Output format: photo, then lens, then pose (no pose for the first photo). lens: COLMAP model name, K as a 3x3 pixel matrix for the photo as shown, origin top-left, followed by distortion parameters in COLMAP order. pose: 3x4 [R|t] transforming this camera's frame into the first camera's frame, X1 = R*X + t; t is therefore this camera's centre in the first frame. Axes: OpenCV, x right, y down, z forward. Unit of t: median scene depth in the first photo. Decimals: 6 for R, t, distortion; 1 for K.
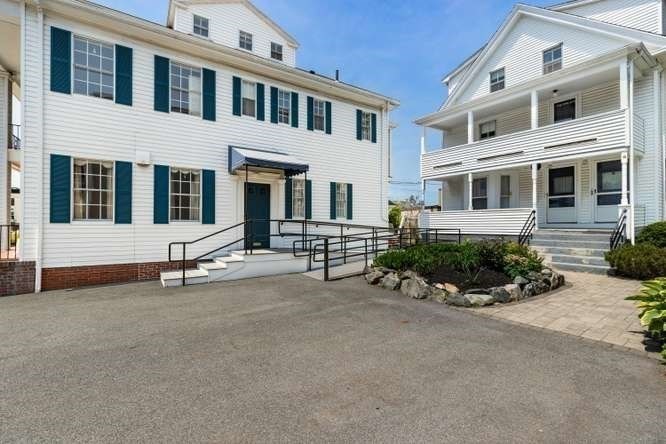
lens RADIAL K [[297.3, 0, 333.1], [0, 297.3, 224.5], [0, 0, 1]] dist [0.001929, -0.000151]
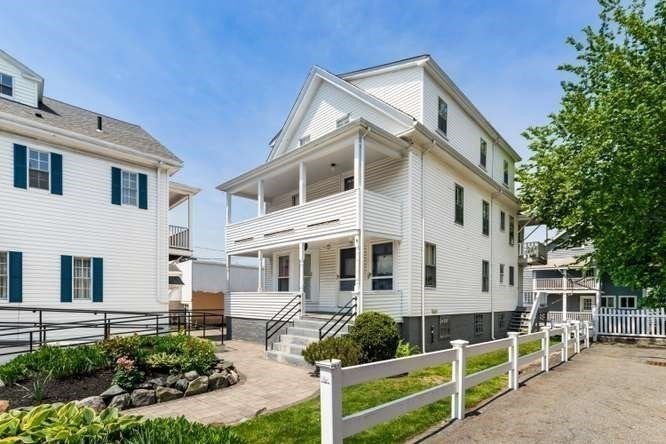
lens RADIAL K [[321.1, 0, 335.3], [0, 321.1, 299.7], [0, 0, 1]] dist [0.000157, -0.000465]
pose [[0.982031, 0.008223, 0.188541, 0.595861], [-0.009675, 0.999930, 0.006780, -0.039536], [-0.188472, -0.008482, 0.982042, 0.019213]]
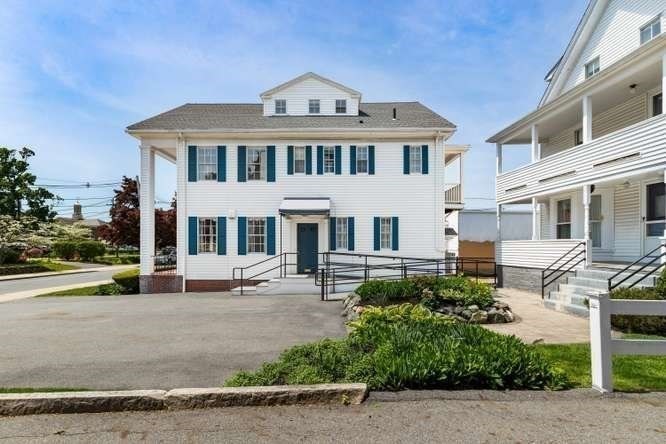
lens RADIAL K [[341.4, 0, 331.5], [0, 341.4, 247.9], [0, 0, 1]] dist [0.000569, 0.000047]
pose [[0.839461, 0.002195, -0.543416, 0.600092], [0.002102, 0.999971, 0.007287, -0.039477], [0.543416, -0.007260, 0.839432, -0.177707]]
